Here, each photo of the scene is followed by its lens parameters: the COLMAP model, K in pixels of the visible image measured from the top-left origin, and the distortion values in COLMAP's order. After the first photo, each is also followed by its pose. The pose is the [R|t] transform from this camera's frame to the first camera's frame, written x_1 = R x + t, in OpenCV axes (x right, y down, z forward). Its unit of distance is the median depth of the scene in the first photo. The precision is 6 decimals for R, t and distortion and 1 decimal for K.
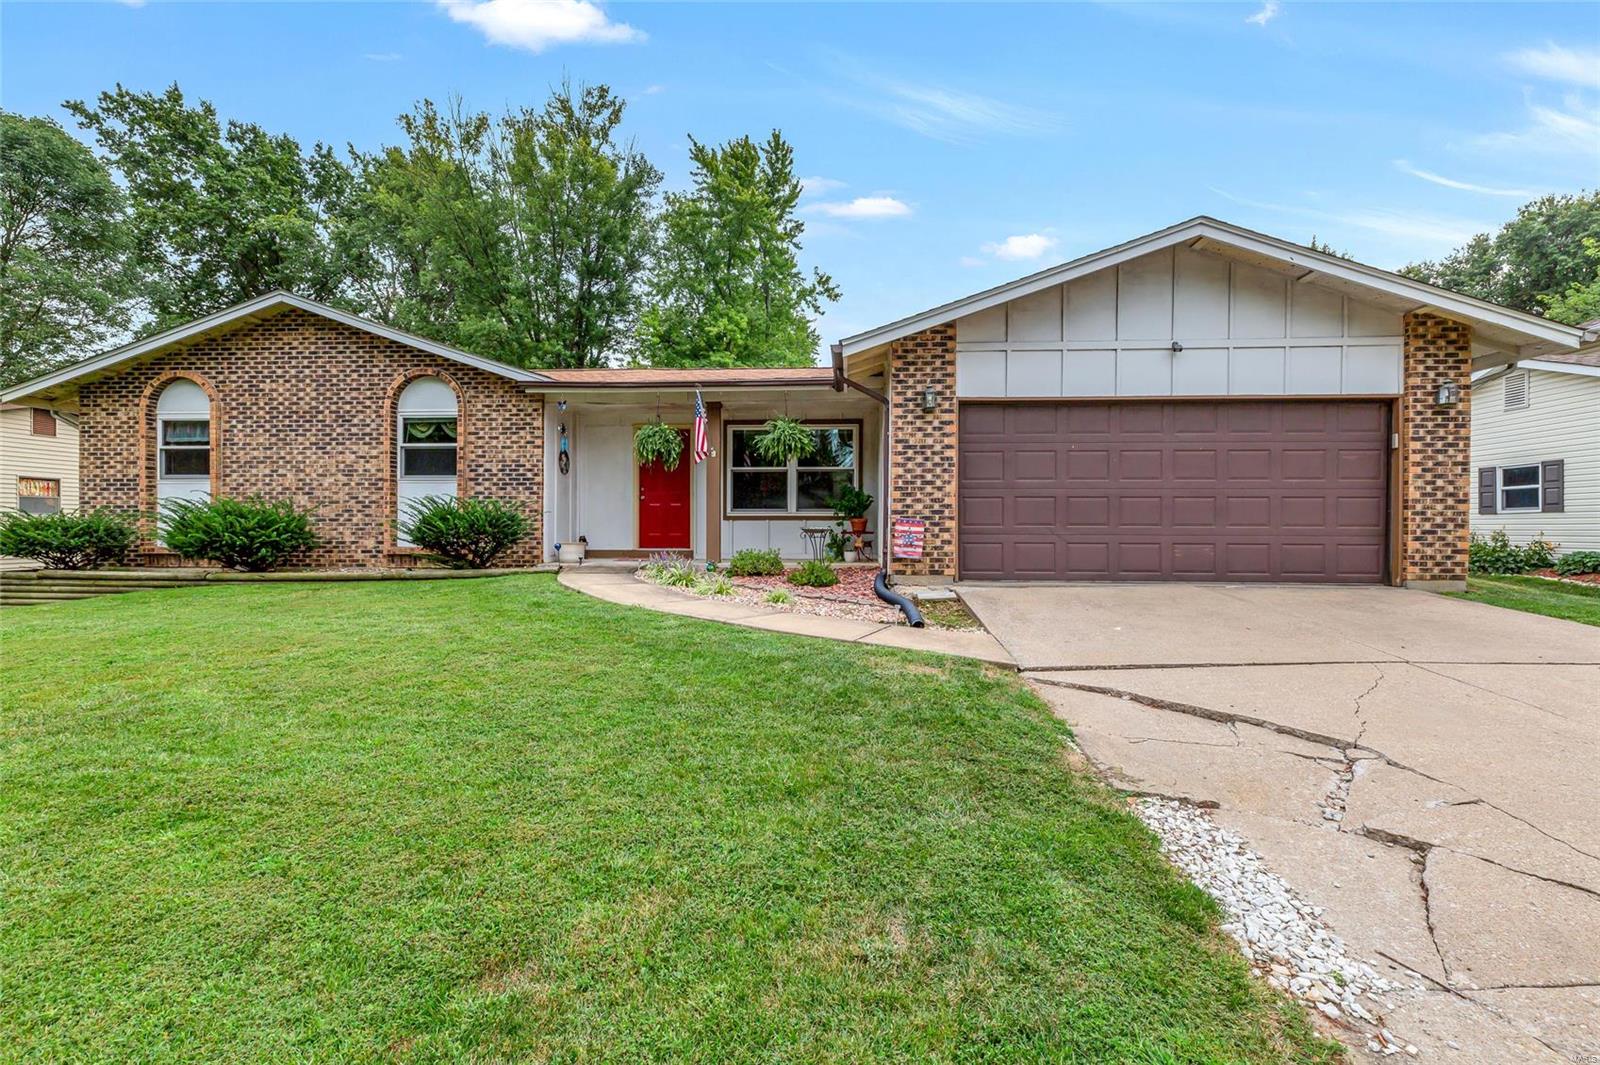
lens RADIAL K [[736.3, 0, 799.3], [0, 736.3, 526.1], [0, 0, 1]] dist [0.004004, 0.000275]
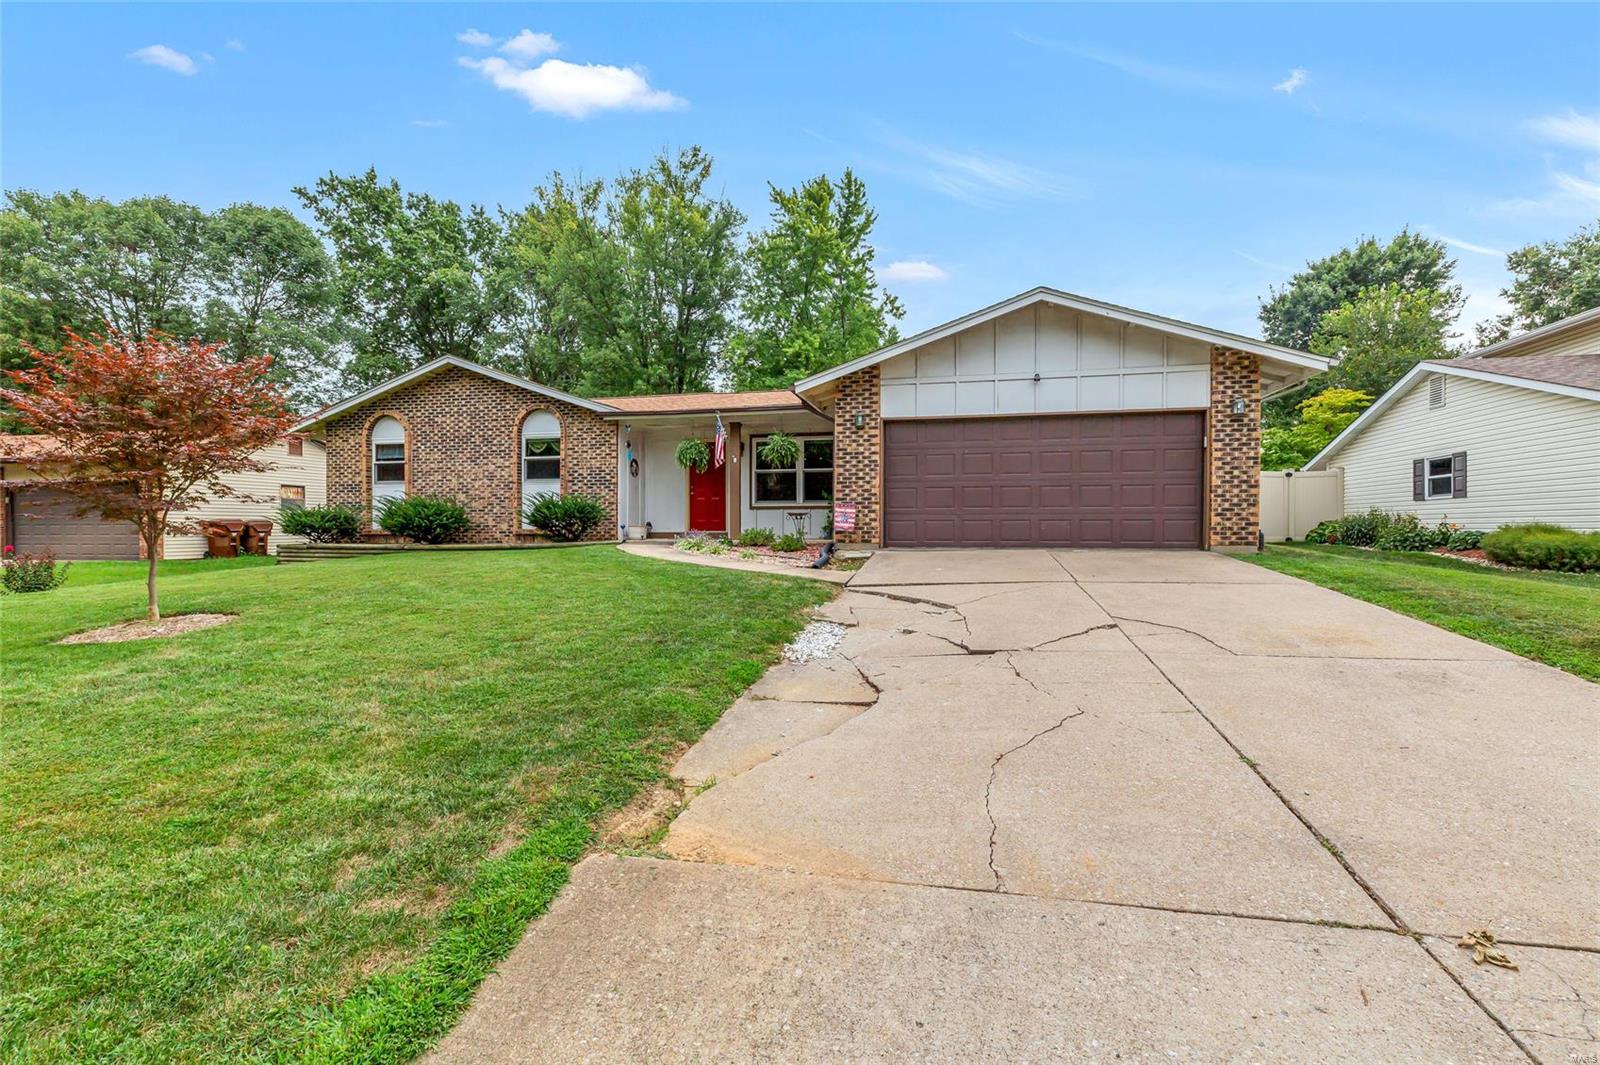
lens RADIAL K [[721.6, 0, 797.9], [0, 721.6, 528.8], [0, 0, 1]] dist [0.003824, -0.000092]
pose [[0.987169, -0.003151, -0.159650, 0.209129], [0.003468, 0.999993, 0.001708, 0.027290], [0.159643, -0.002240, 0.987172, -0.302186]]
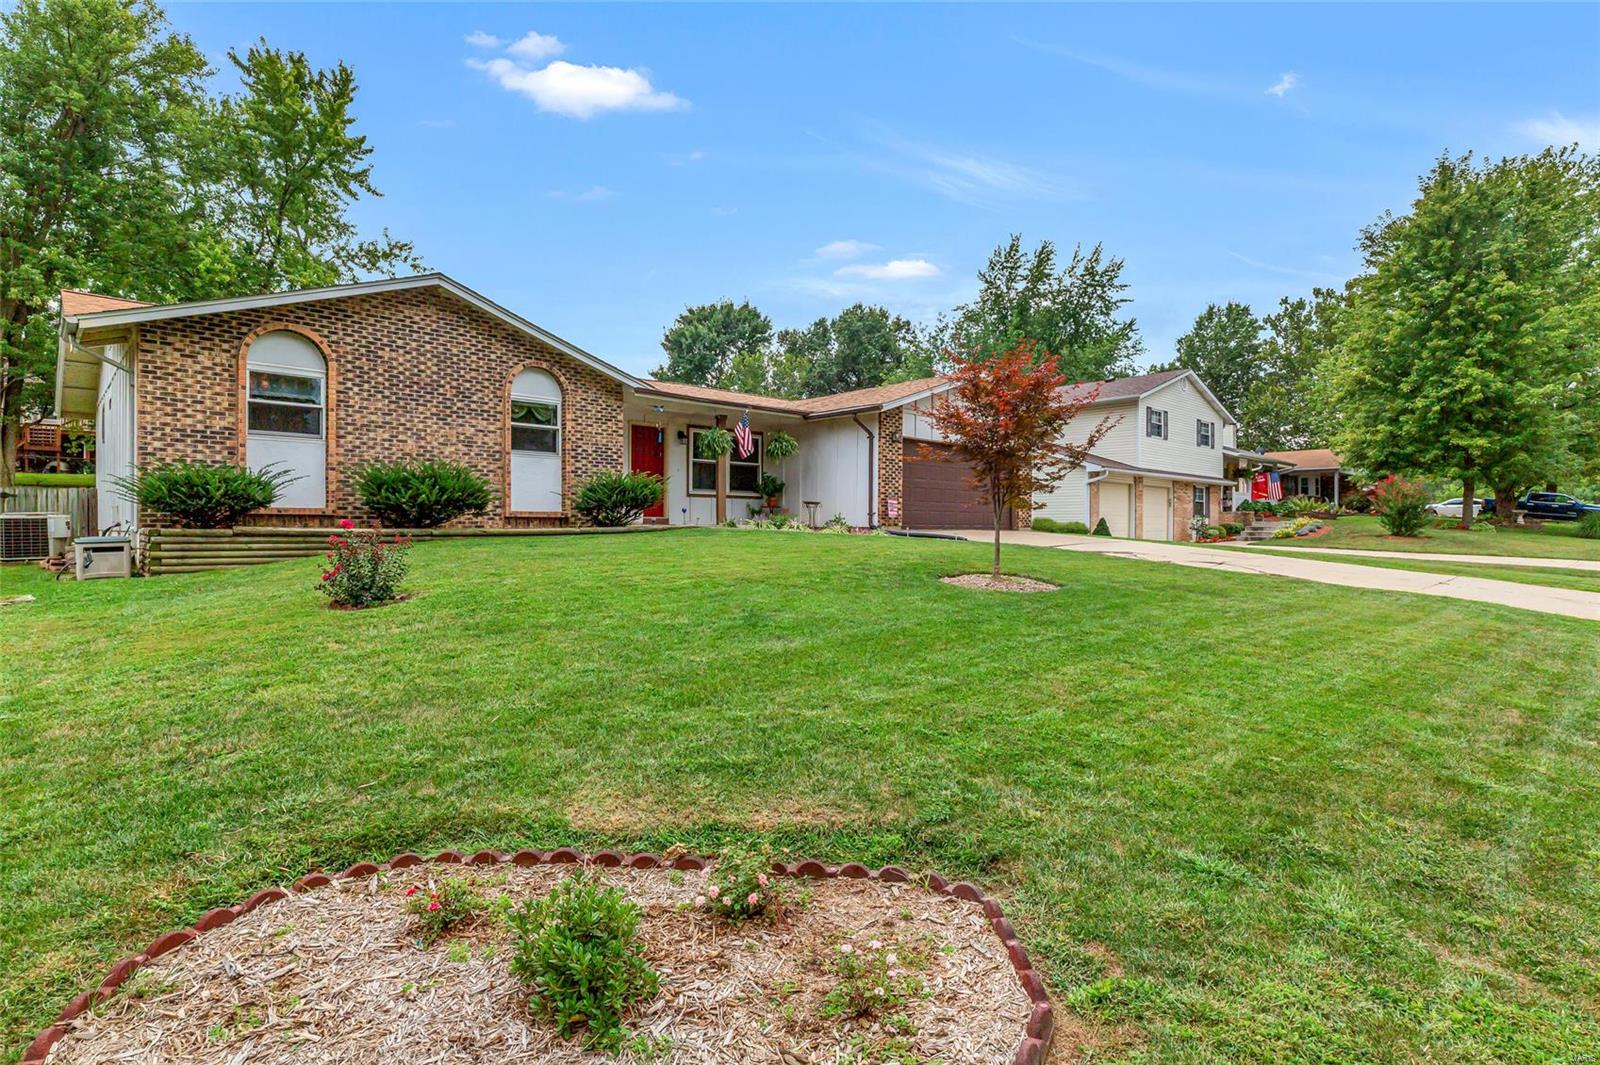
lens RADIAL K [[826.1, 0, 805.2], [0, 826.1, 527.7], [0, 0, 1]] dist [0.000409, -0.000330]
pose [[0.671268, 0.001312, 0.741214, -1.194012], [-0.002768, 0.999996, 0.000737, 0.052566], [-0.741210, -0.002547, 0.671269, -0.219251]]
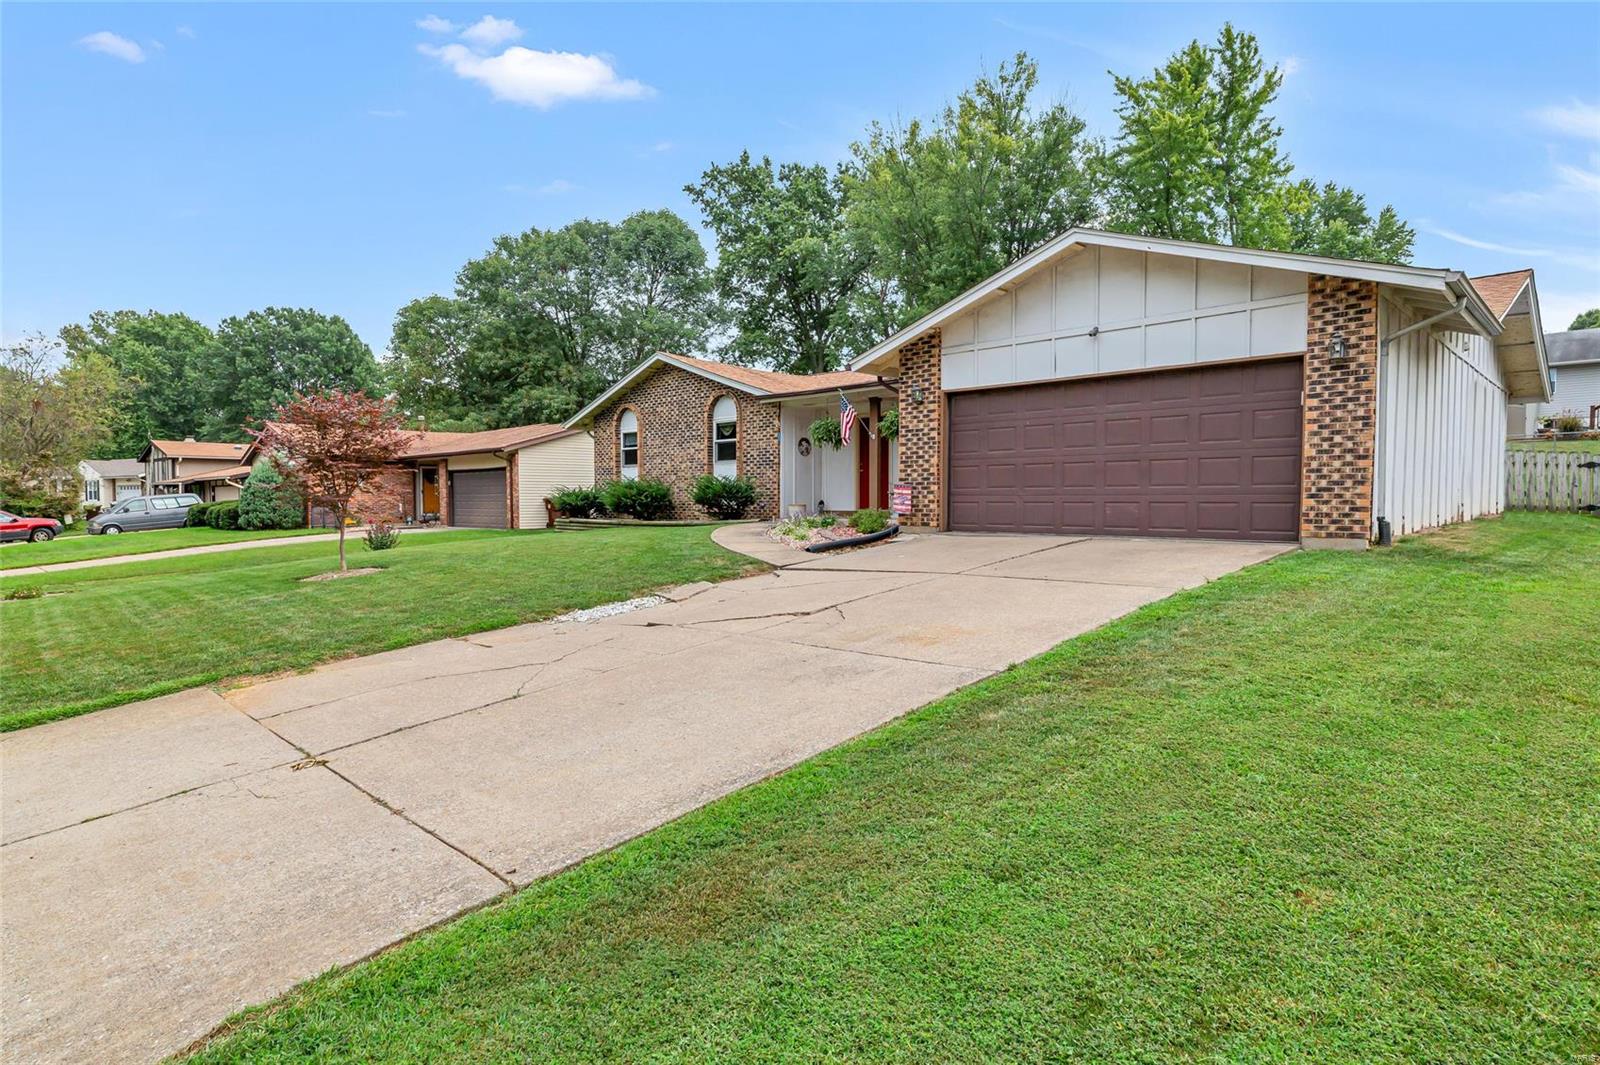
lens RADIAL K [[848.6, 0, 800.0], [0, 848.6, 532.5], [0, 0, 1]] dist [0.001944, 0.000153]
pose [[0.754863, 0.021427, -0.655533, 0.768311], [0.006735, 0.999160, 0.040414, 0.010854], [0.655848, -0.034922, 0.754084, -0.233820]]
